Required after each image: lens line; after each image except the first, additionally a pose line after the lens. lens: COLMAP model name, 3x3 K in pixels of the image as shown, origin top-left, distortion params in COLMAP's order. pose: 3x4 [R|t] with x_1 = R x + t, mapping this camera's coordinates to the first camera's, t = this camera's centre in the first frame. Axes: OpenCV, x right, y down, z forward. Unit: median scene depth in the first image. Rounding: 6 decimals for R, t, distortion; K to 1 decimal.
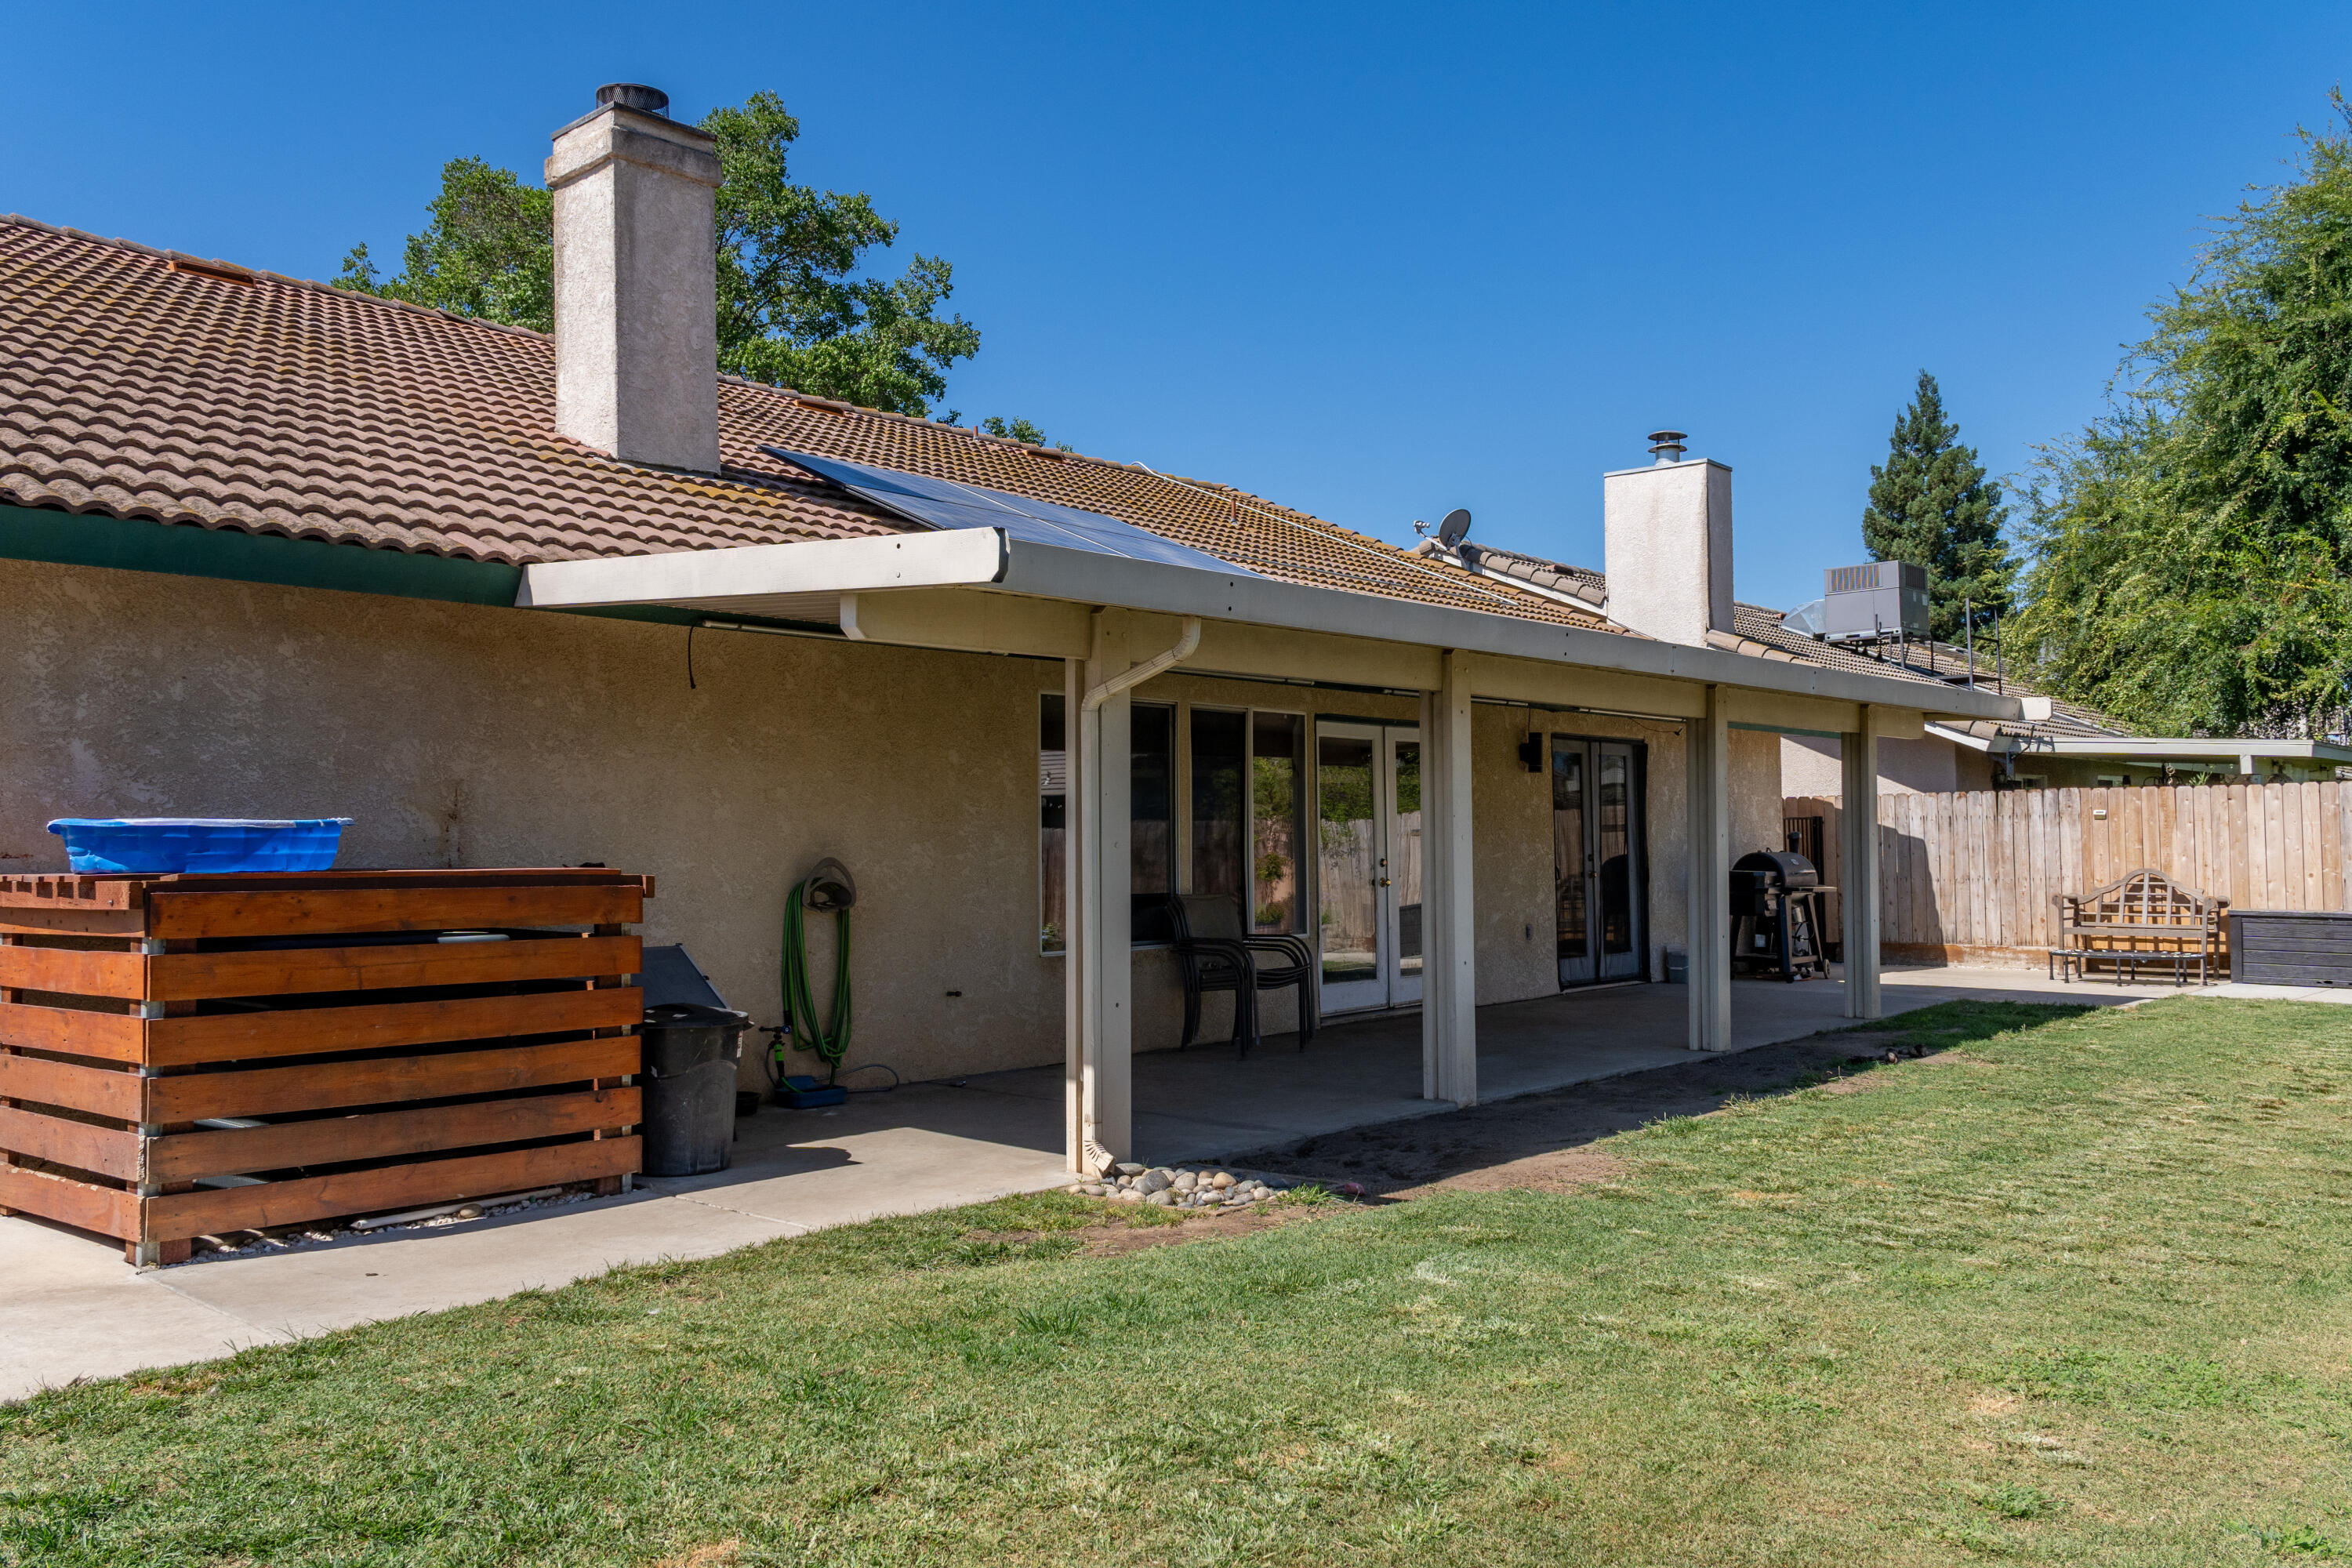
lens RADIAL K [[1882.2, 0, 1186.3], [0, 1882.2, 778.9], [0, 0, 1]] dist [0.006189, -0.001300]
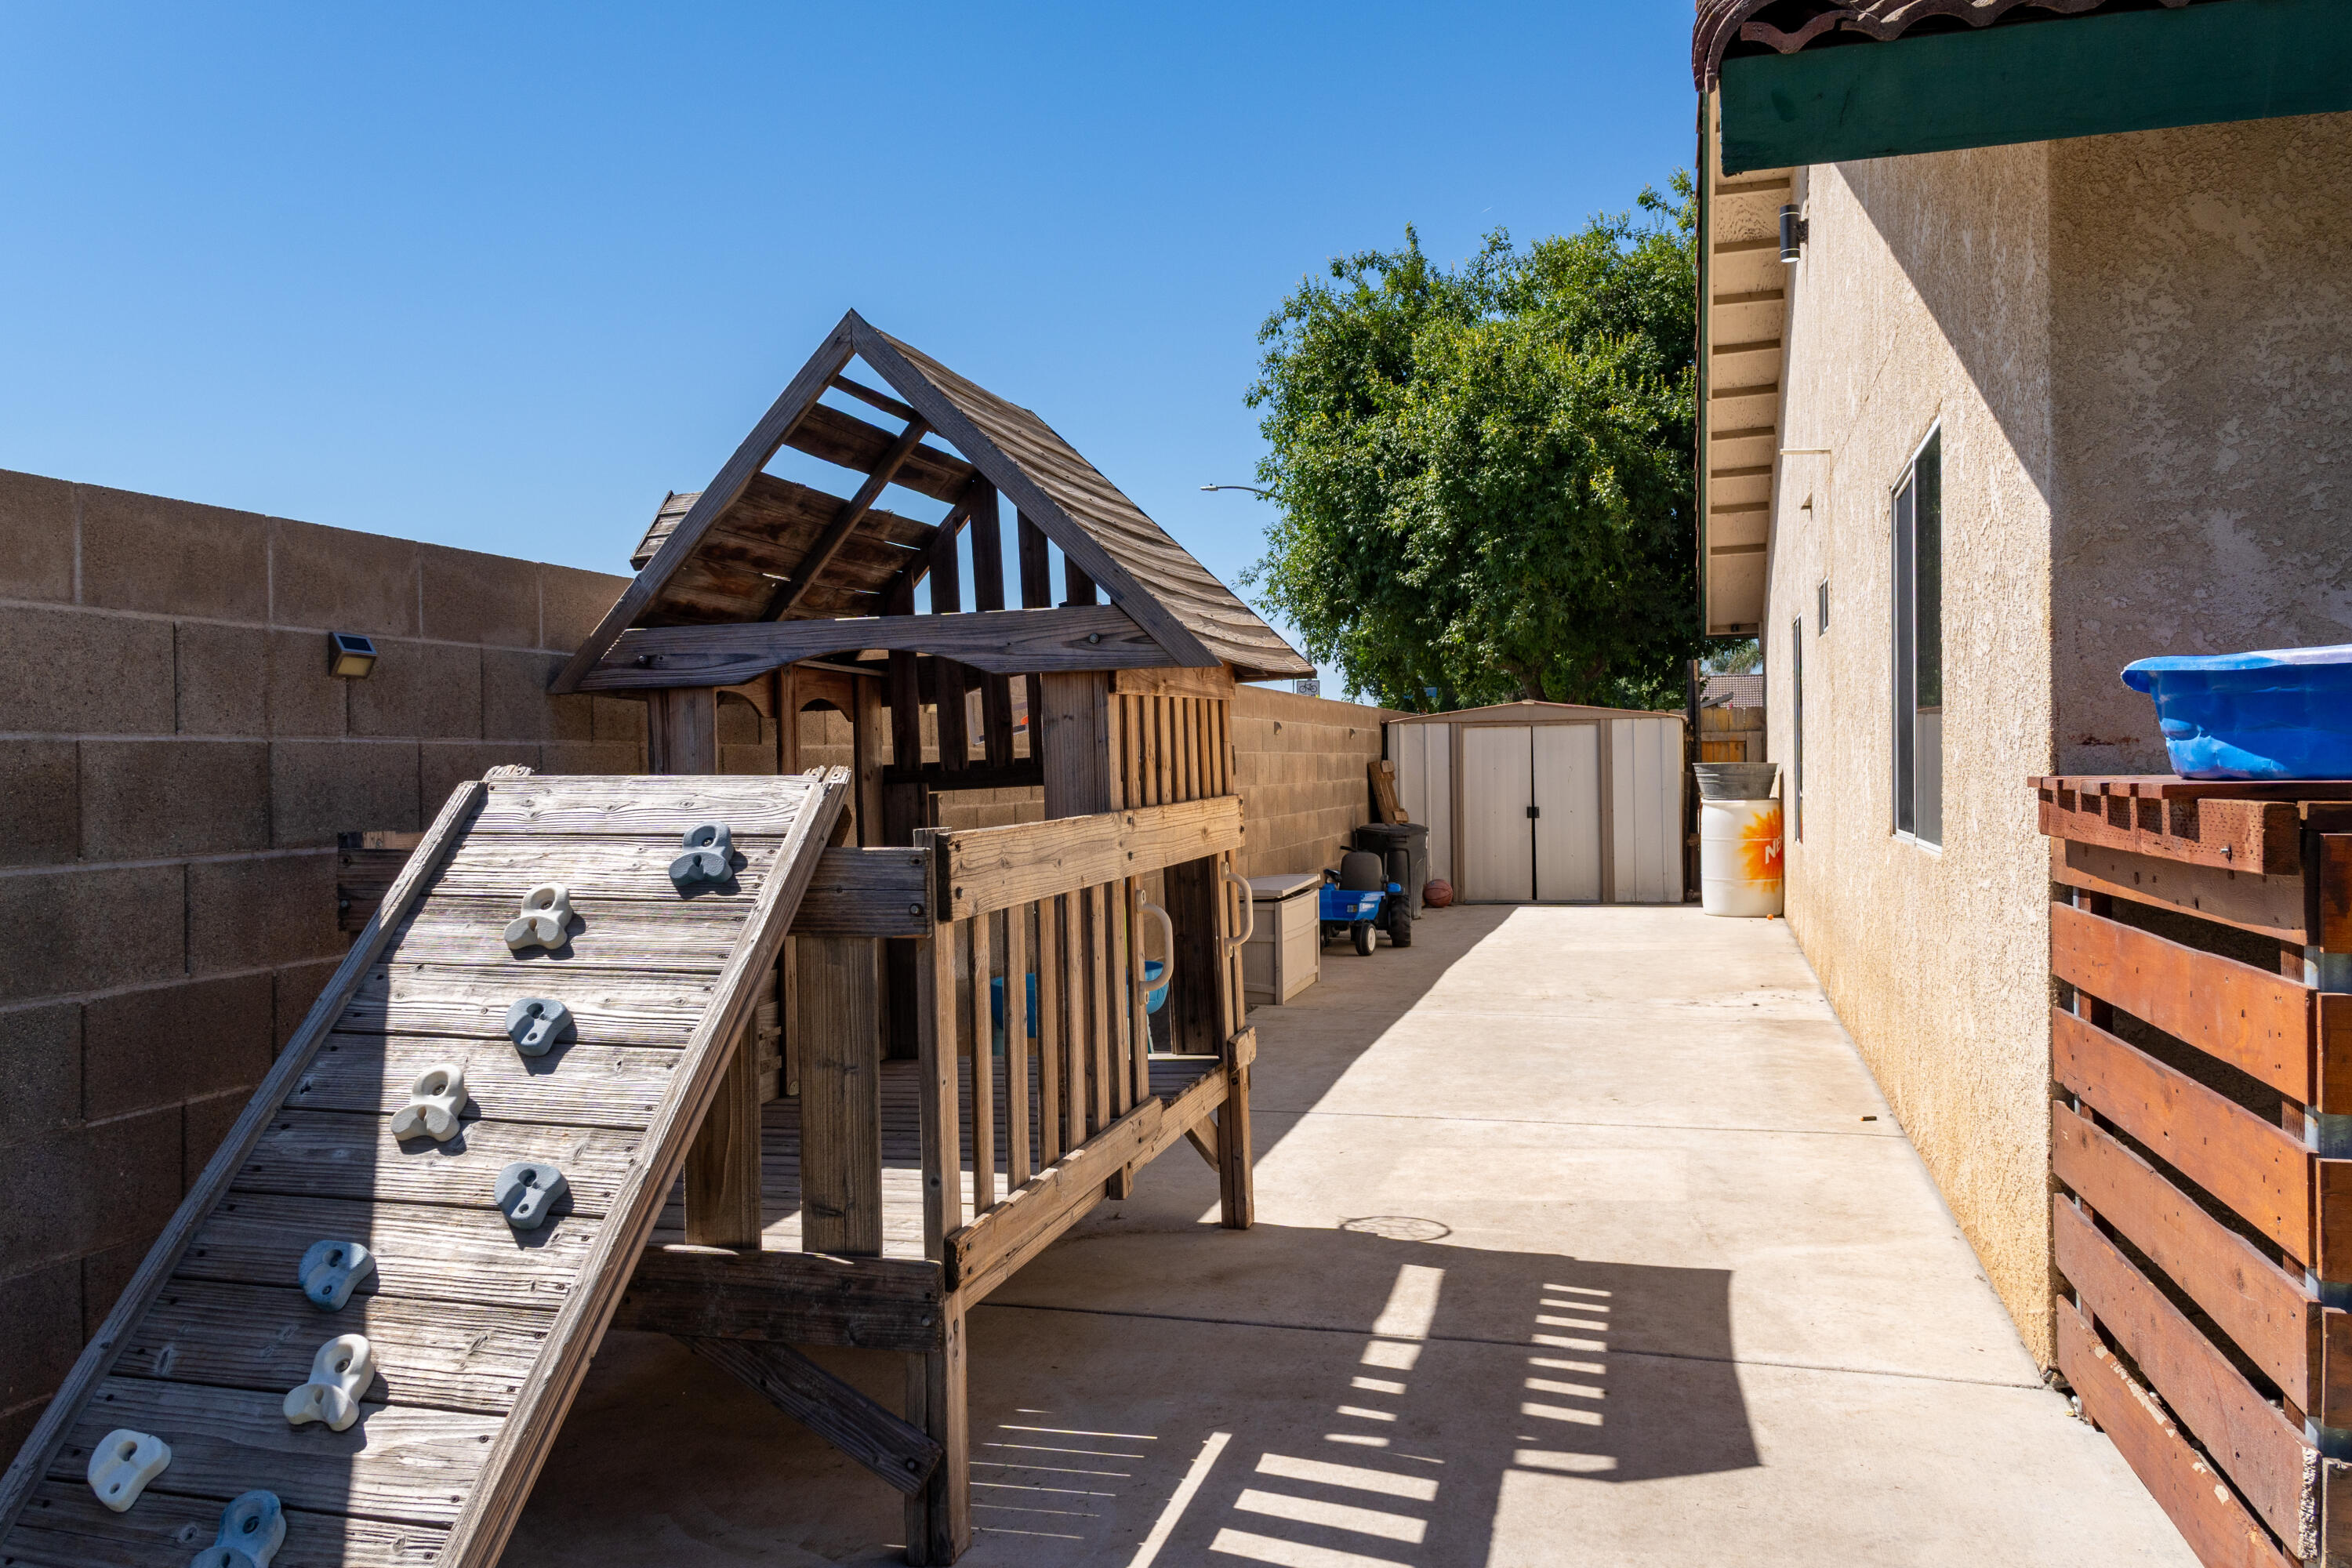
lens RADIAL K [[1882.2, 0, 1184.5], [0, 1882.2, 777.4], [0, 0, 1]] dist [0.006189, -0.001300]
pose [[0.450330, 0.012274, -0.892778, -0.263451], [0.038105, 0.998730, 0.032951, 0.023442], [0.892049, -0.048858, 0.449291, 0.527424]]
